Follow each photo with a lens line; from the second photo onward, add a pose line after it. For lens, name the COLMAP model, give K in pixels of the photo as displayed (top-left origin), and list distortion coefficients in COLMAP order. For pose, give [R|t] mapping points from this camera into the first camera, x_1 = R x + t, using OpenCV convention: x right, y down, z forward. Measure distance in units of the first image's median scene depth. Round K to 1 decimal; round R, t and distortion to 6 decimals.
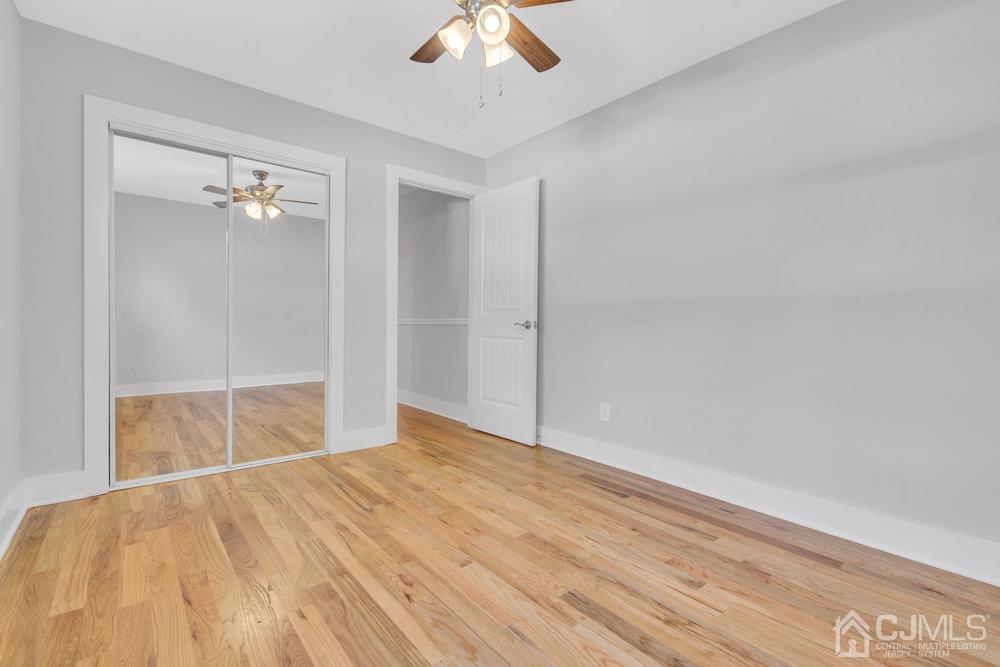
lens RADIAL K [[451.7, 0, 499.7], [0, 451.7, 329.9], [0, 0, 1]] dist [-0.001342, -0.000106]
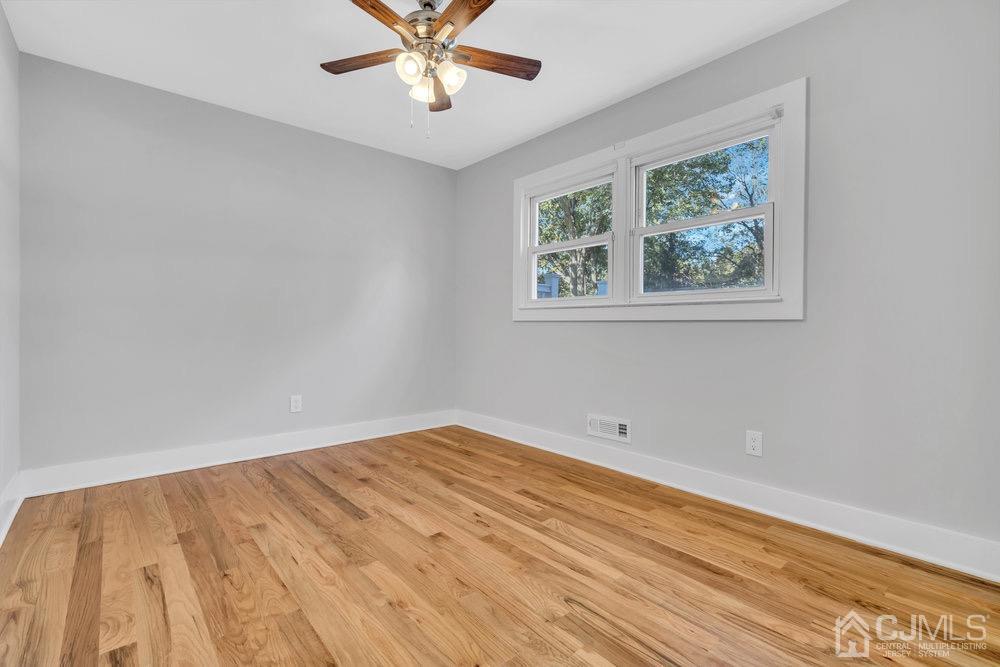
lens RADIAL K [[451.7, 0, 500.4], [0, 451.7, 330.1], [0, 0, 1]] dist [-0.001342, -0.000106]
pose [[-0.999643, -0.015625, -0.021655, -0.202317], [-0.016125, 0.999604, 0.023070, -0.031740], [0.021286, 0.023411, -0.999499, 2.093952]]
